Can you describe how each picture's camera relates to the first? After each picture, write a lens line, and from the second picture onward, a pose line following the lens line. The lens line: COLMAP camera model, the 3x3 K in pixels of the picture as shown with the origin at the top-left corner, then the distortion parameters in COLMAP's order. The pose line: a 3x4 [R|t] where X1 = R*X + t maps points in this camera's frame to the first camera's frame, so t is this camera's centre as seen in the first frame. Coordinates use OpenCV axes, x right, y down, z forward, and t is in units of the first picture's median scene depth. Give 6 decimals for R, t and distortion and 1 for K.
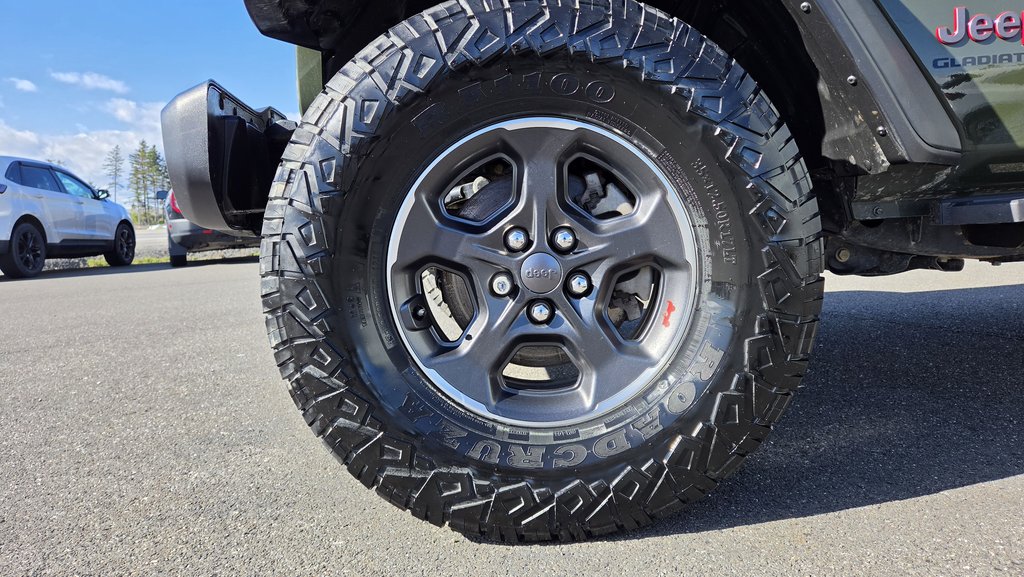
lens RADIAL K [[703.6, 0, 517.7], [0, 703.6, 279.9], [0, 0, 1]] dist [0.028964, -0.002458]
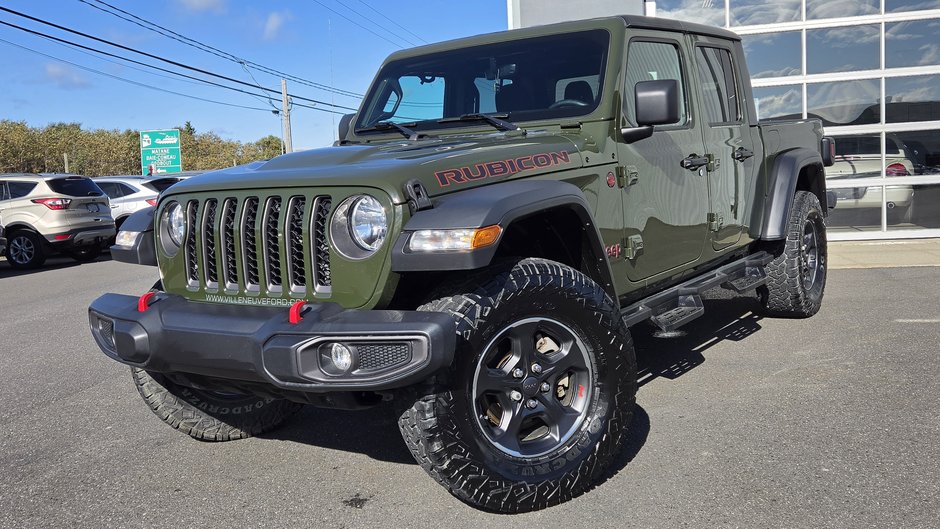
lens RADIAL K [[875.5, 0, 465.9], [0, 875.5, 254.3], [0, 0, 1]] dist [-0.019697, 0.000000]
pose [[0.592332, -0.066168, 0.802972, -2.289362], [0.110573, 0.993868, 0.000332, -0.444090], [-0.798070, 0.088591, 0.596016, -0.462964]]
